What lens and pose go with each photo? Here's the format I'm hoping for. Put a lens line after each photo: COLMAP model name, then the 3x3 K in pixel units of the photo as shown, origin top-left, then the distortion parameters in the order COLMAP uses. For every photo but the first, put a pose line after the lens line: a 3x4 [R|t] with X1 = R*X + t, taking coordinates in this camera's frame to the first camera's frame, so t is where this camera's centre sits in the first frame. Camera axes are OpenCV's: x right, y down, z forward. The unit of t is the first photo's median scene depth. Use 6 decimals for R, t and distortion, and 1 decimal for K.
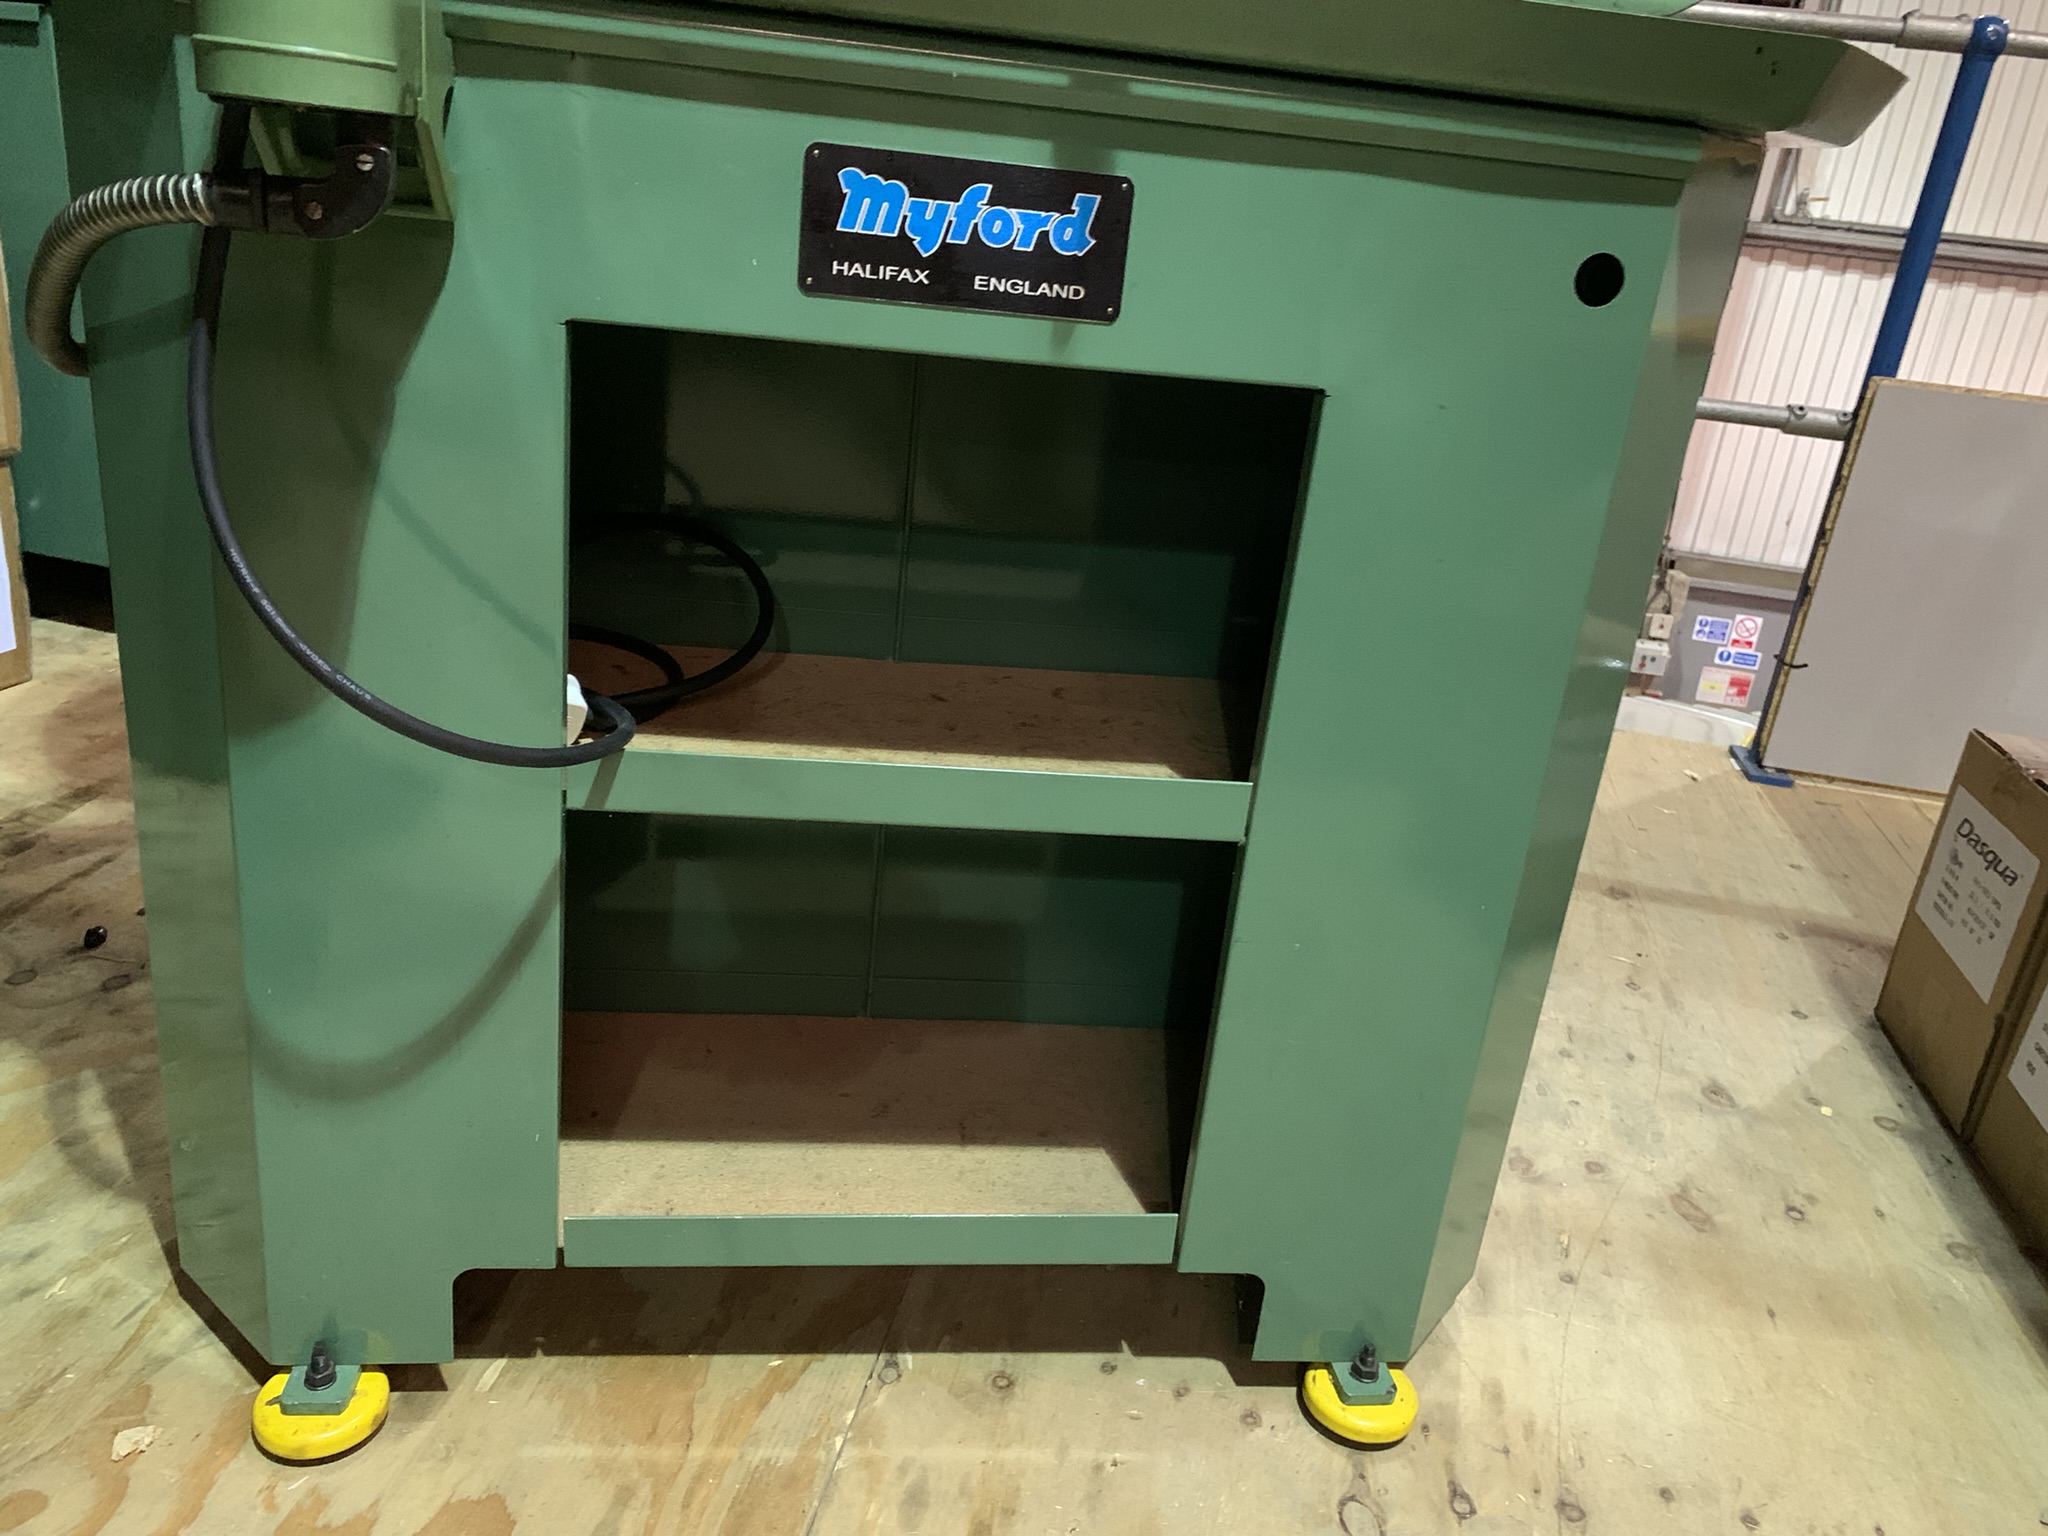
lens RADIAL K [[1576.5, 0, 1017.8], [0, 1576.5, 765.7], [0, 0, 1]] dist [0.006374, 0.000452]
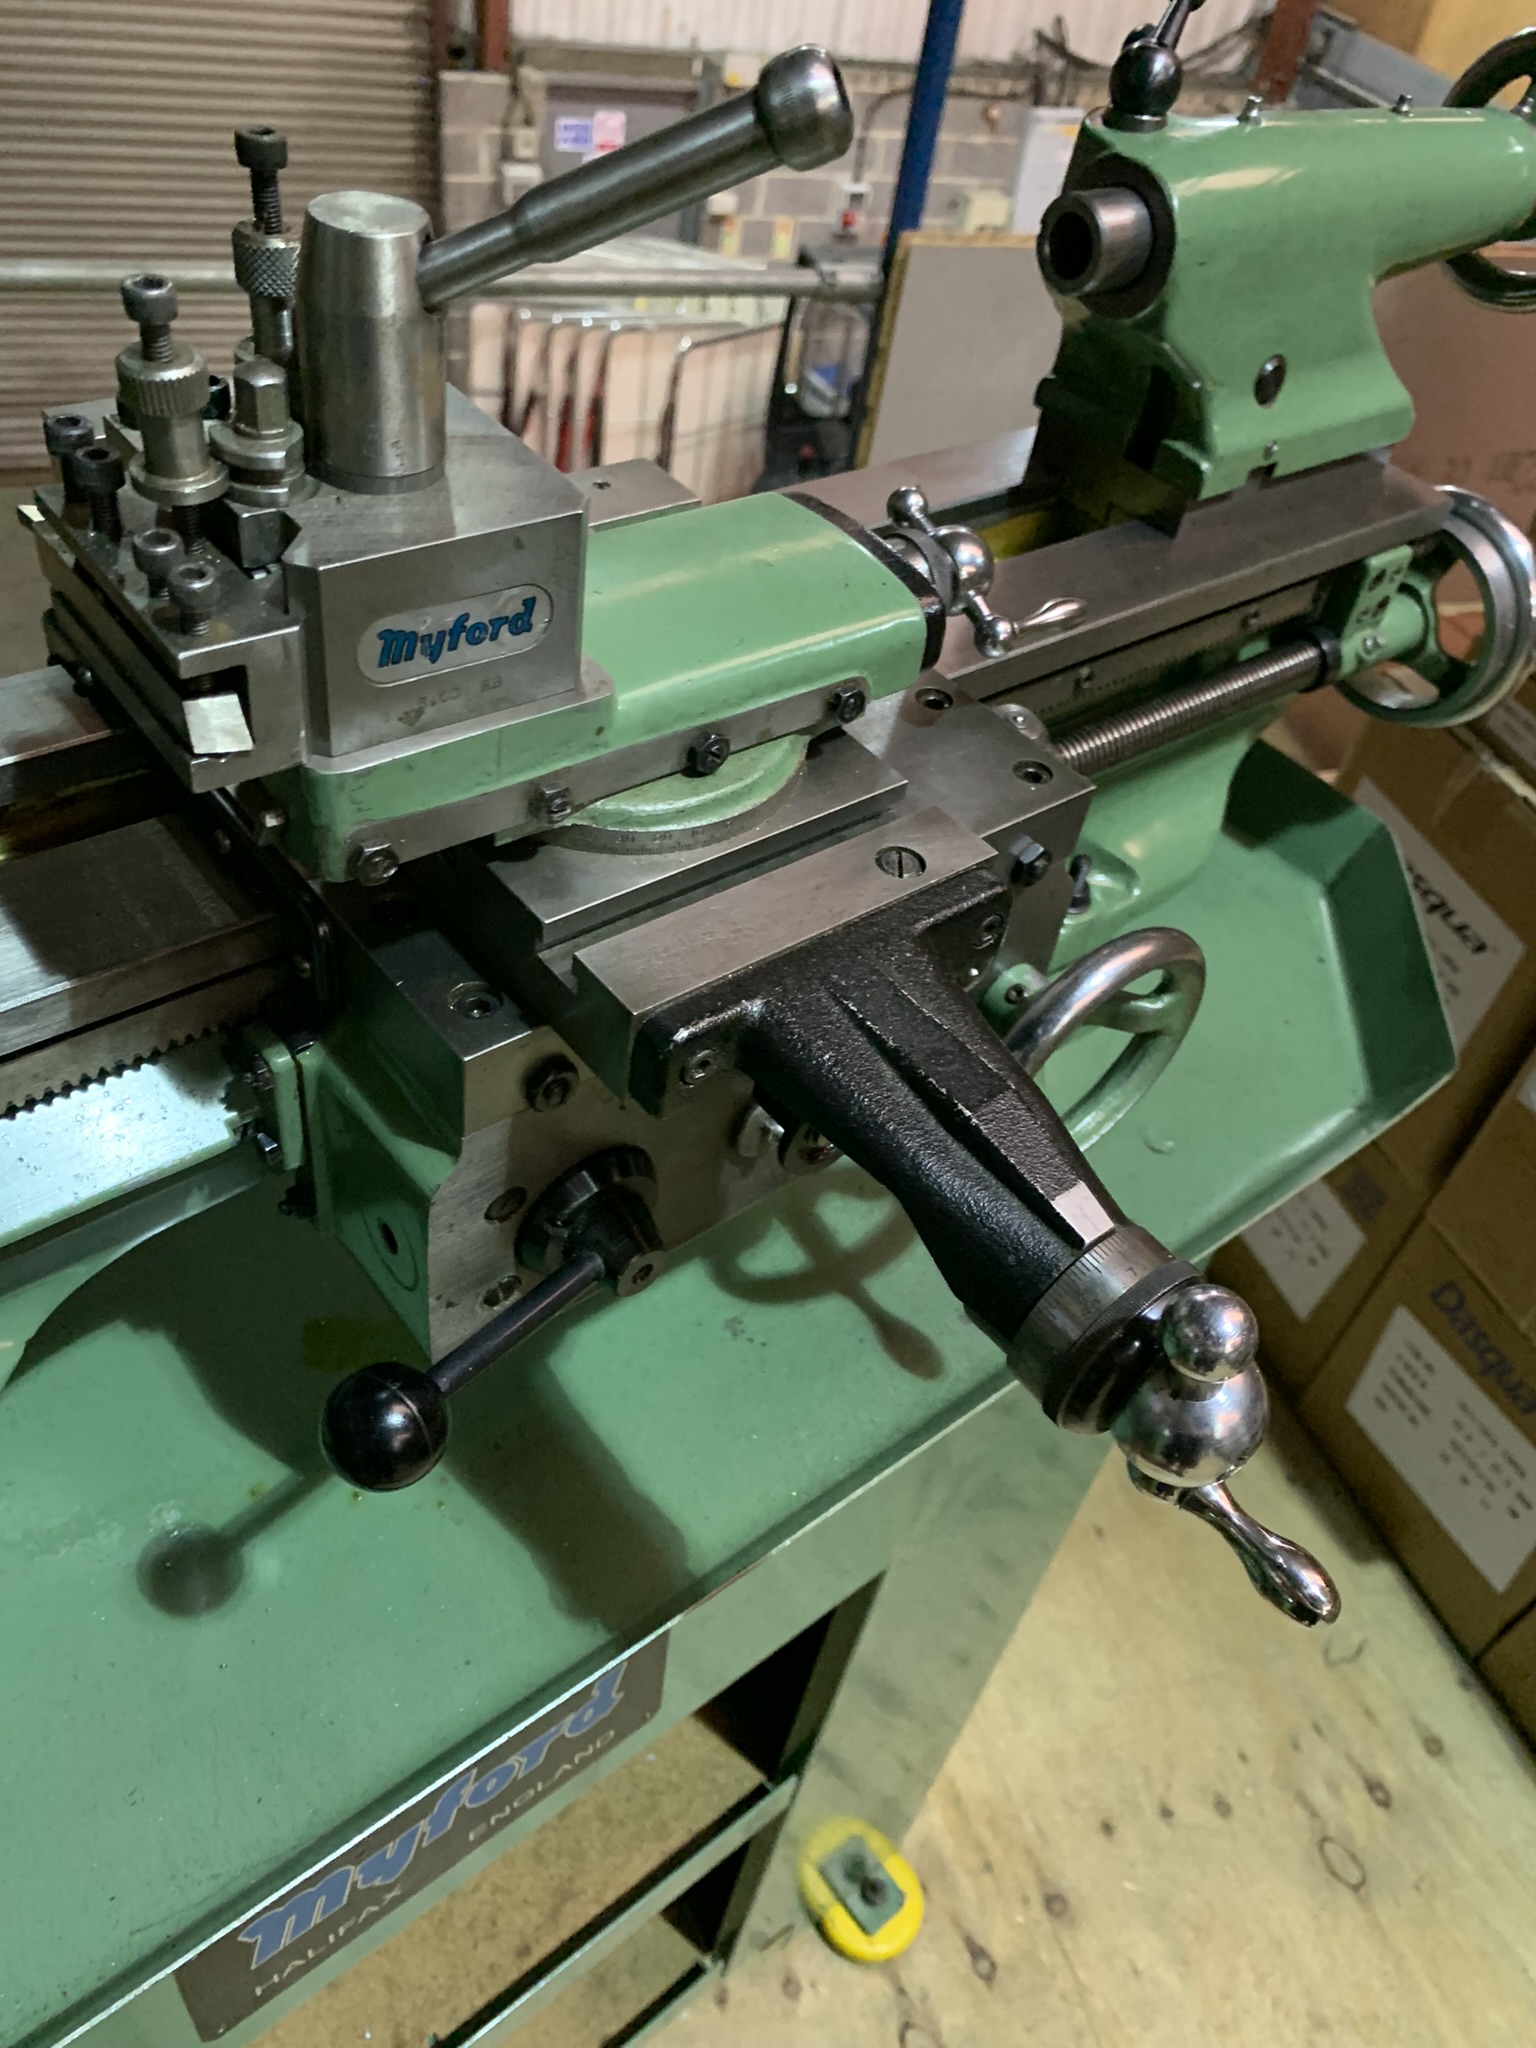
lens RADIAL K [[1576.5, 0, 768.0], [0, 1576.5, 1024.0], [0, 0, 1]] dist [0.006374, 0.000452]
pose [[0.846112, -0.365248, 0.388186, -0.030709], [0.151005, 0.862723, 0.482604, -0.518425], [-0.511167, -0.349719, 0.785115, 0.332600]]
